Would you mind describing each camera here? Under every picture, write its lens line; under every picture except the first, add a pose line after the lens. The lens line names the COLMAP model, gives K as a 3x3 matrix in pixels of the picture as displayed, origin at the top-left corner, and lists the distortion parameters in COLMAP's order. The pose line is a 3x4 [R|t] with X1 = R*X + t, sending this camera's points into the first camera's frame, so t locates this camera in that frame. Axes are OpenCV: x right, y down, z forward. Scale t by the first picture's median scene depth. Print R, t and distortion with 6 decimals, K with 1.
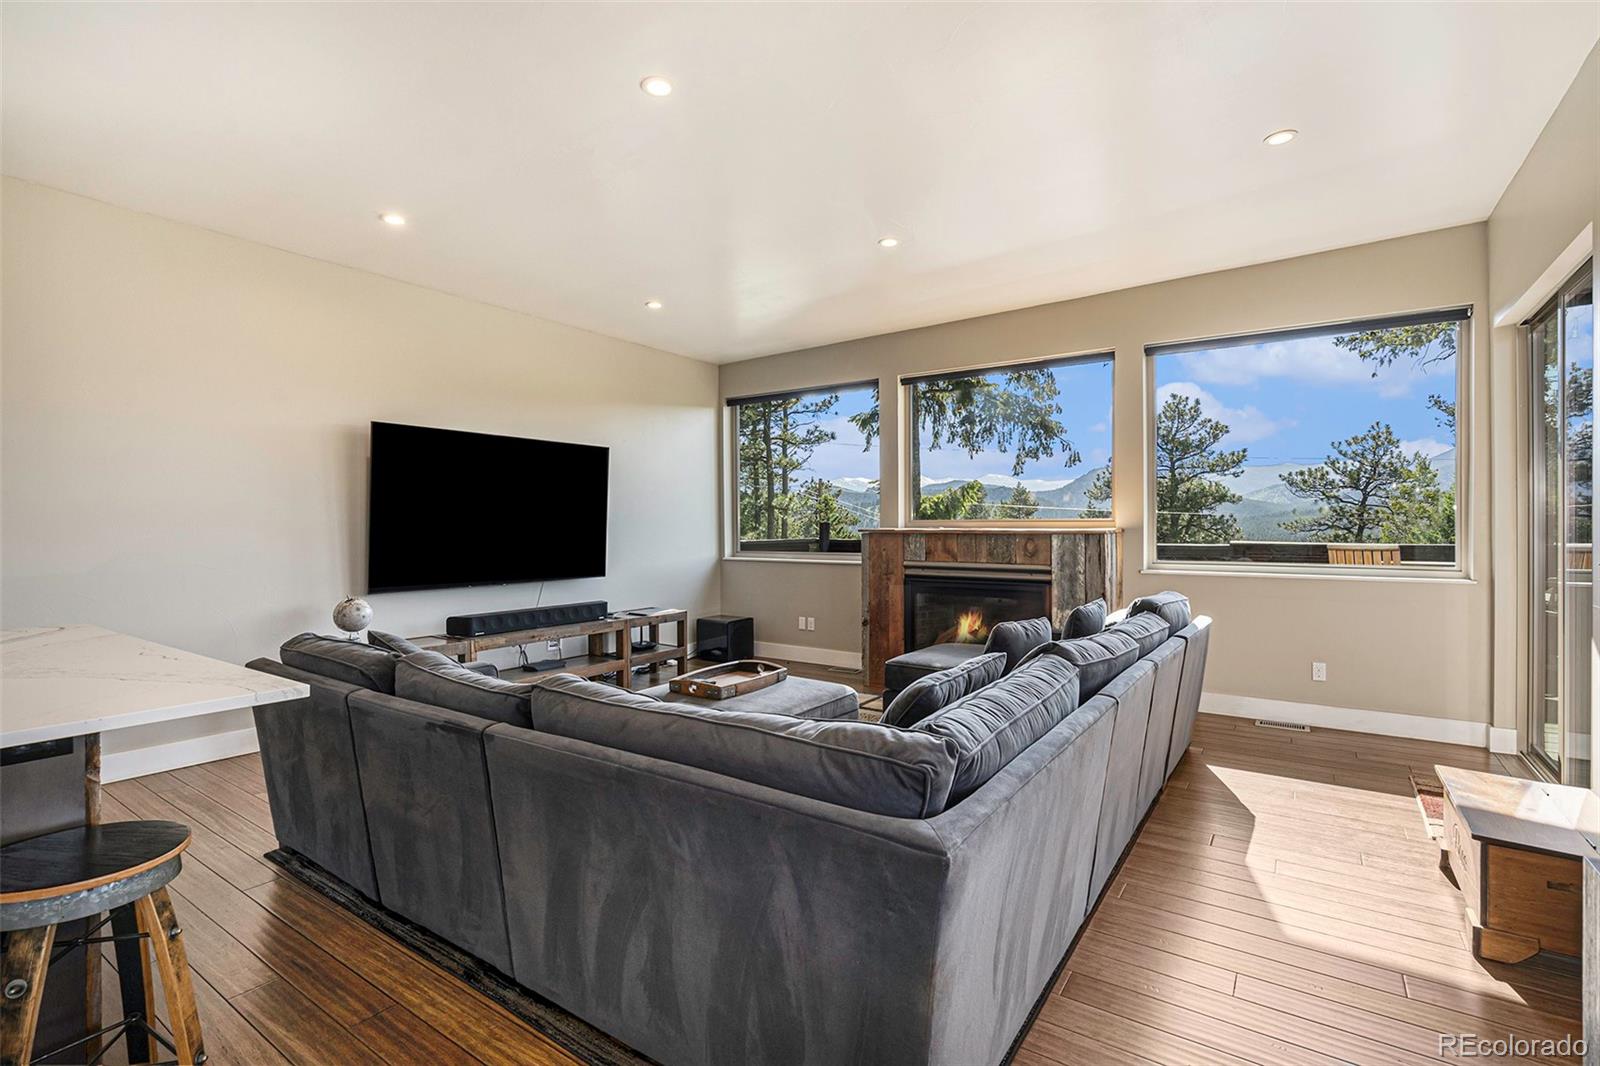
lens RADIAL K [[726.0, 0, 800.0], [0, 726.0, 533.0], [0, 0, 1]] dist [-0.004999, -0.000695]
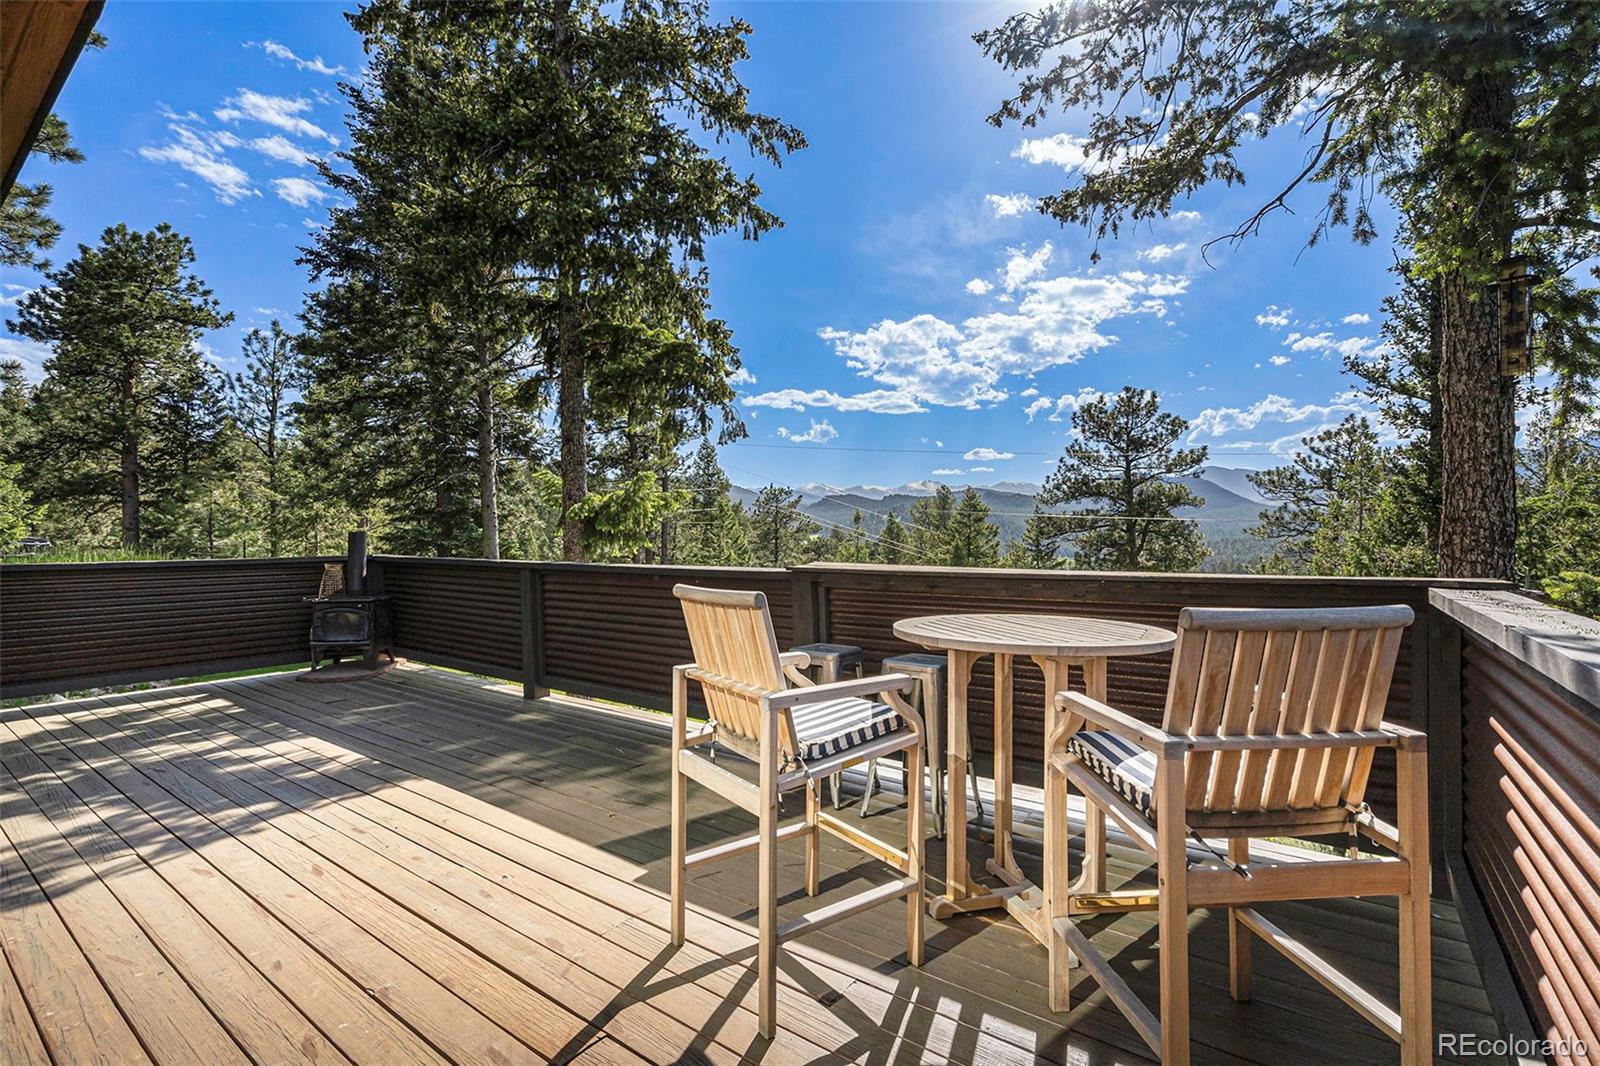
lens RADIAL K [[726.0, 0, 800.0], [0, 726.0, 533.0], [0, 0, 1]] dist [-0.004999, -0.000695]
pose [[0.999897, -0.006192, -0.012915, 0.125699], [0.006045, 0.999917, -0.011366, -0.001213], [0.012985, 0.011287, 0.999852, 0.098478]]
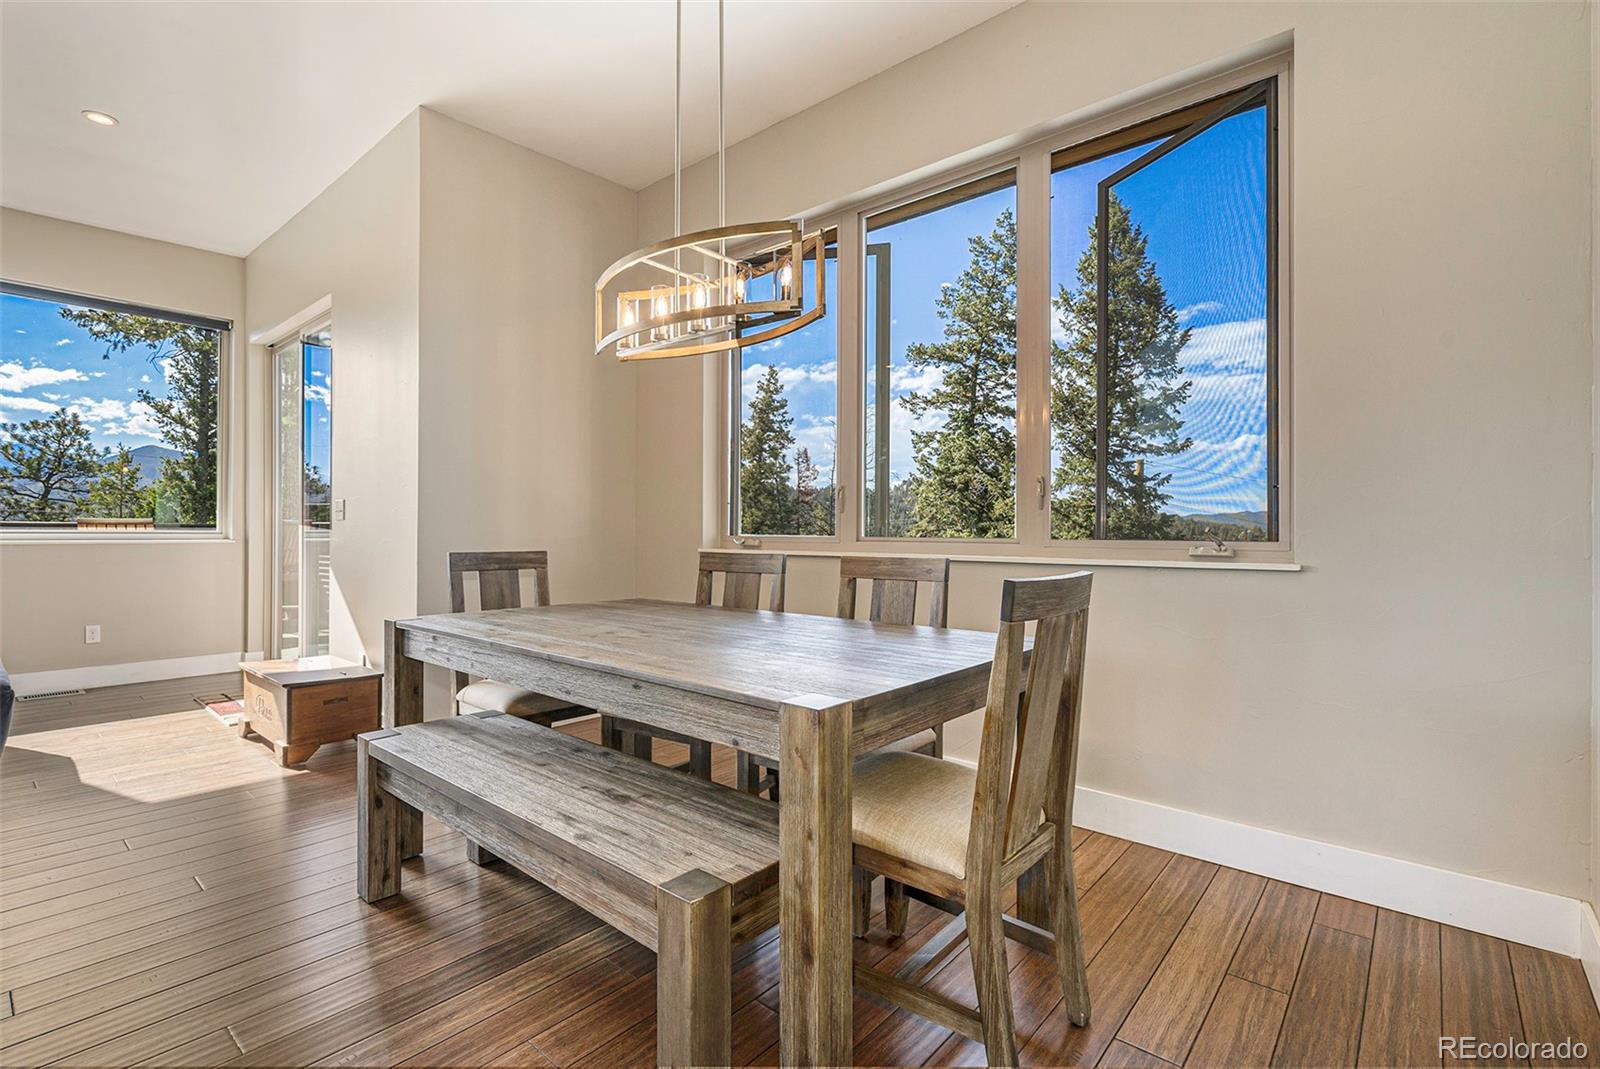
lens RADIAL K [[726.0, 0, 800.0], [0, 726.0, 534.5], [0, 0, 1]] dist [-0.004999, -0.000695]
pose [[0.090504, 0.000393, 0.995896, -0.025738], [0.000442, 1.000000, -0.000435, 0.006338], [-0.995896, 0.000479, 0.090504, -0.010913]]
